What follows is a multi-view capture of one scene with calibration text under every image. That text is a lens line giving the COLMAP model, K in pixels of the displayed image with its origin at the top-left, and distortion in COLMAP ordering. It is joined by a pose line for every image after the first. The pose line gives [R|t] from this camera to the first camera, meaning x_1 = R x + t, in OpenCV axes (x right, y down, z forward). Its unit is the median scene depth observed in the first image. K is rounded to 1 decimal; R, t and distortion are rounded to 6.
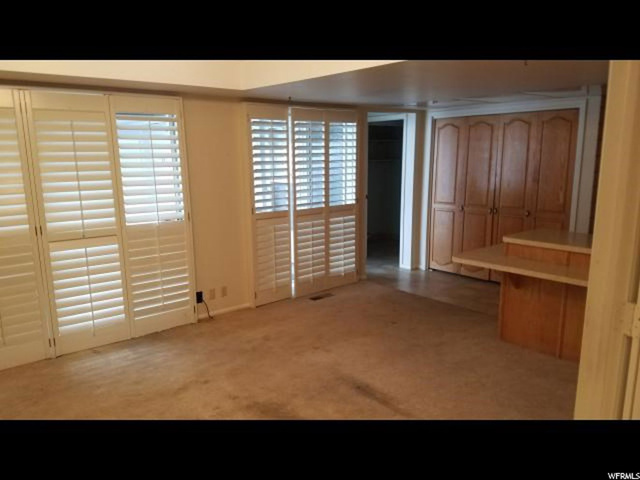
lens RADIAL K [[489.2, 0, 320.0], [0, 489.2, 240.0], [0, 0, 1]] dist [0.000902, 0.000373]
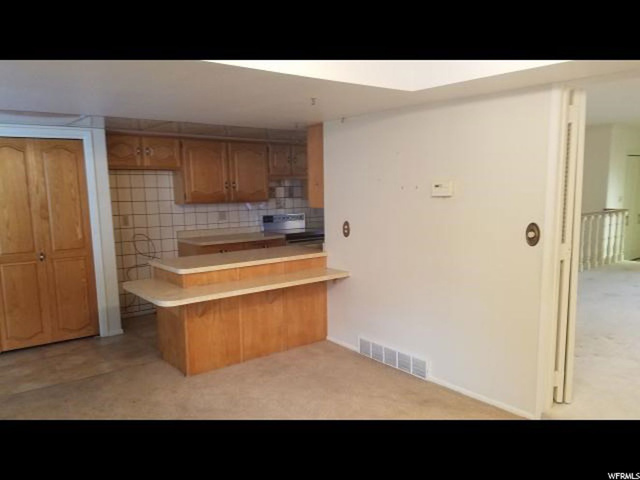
lens RADIAL K [[473.8, 0, 319.3], [0, 473.8, 252.2], [0, 0, 1]] dist [-0.003067, -0.001427]
pose [[0.041095, -0.133988, 0.990131, -0.394352], [0.194266, 0.973128, 0.123624, -0.075872], [-0.980088, 0.187268, 0.066020, 0.511485]]
